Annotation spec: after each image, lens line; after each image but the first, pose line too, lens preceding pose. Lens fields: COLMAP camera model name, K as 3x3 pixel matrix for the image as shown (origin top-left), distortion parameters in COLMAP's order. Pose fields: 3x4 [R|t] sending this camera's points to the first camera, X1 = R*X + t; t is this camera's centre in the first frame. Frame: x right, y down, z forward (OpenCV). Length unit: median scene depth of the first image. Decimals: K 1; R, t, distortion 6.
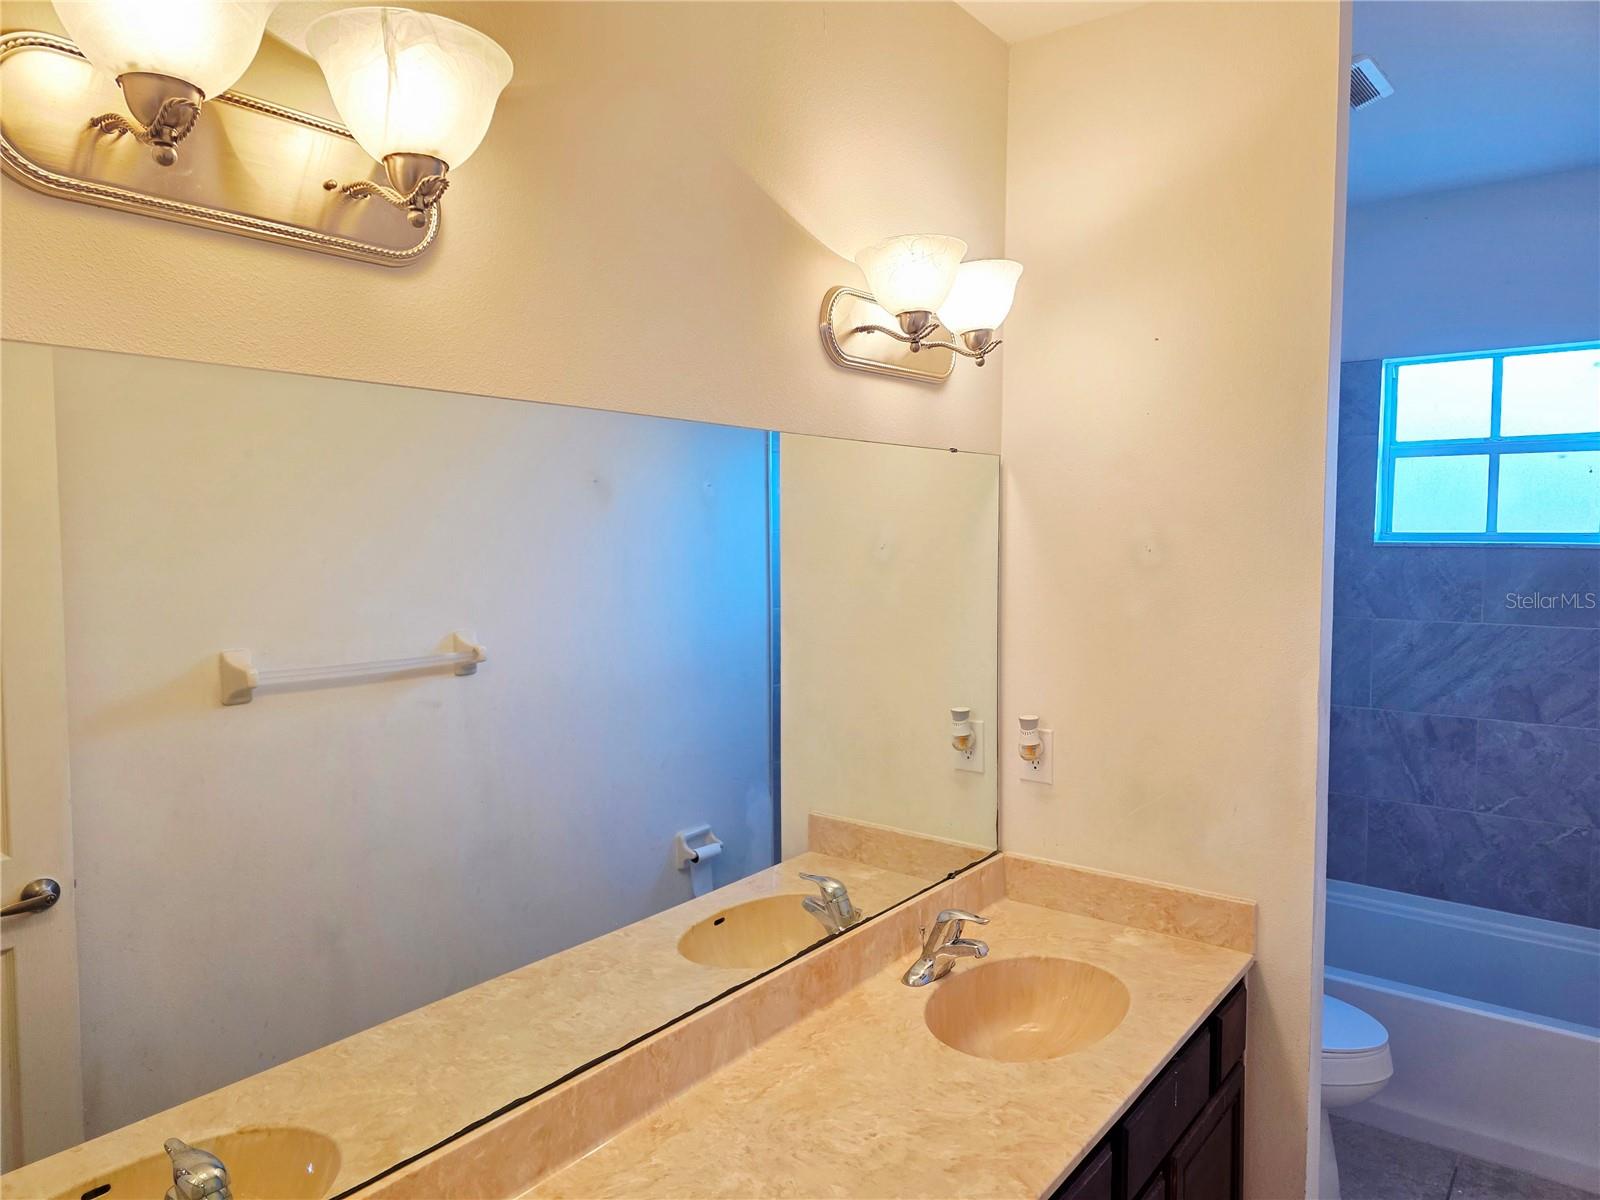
lens RADIAL K [[1107.8, 0, 788.0], [0, 1107.8, 590.9], [0, 0, 1]] dist [0.070803, -0.071107]
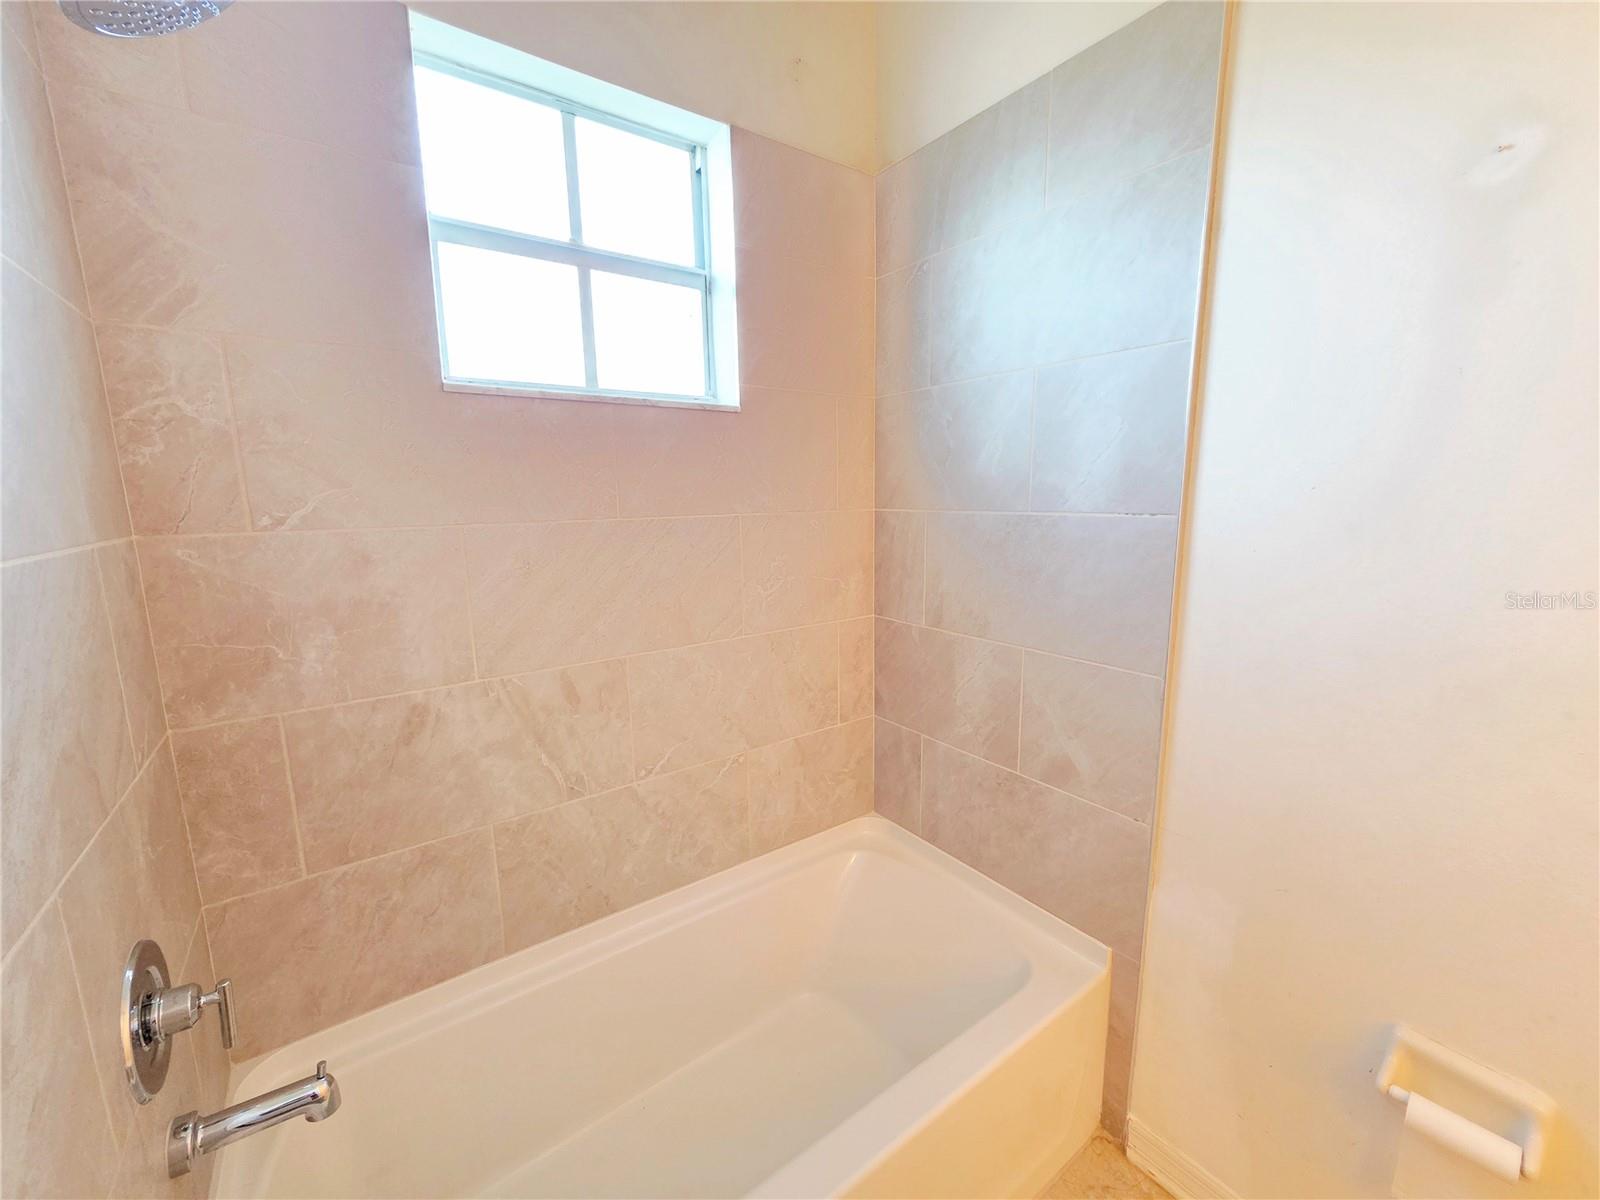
lens RADIAL K [[634.9, 0, 786.7], [0, 634.9, 600.2], [0, 0, 1]] dist [-0.001031, 0.000022]
pose [[0.286723, -0.167315, 0.943290, 0.272060], [0.072025, 0.985609, 0.152928, 0.025454], [-0.955302, 0.024092, 0.294648, 0.780878]]
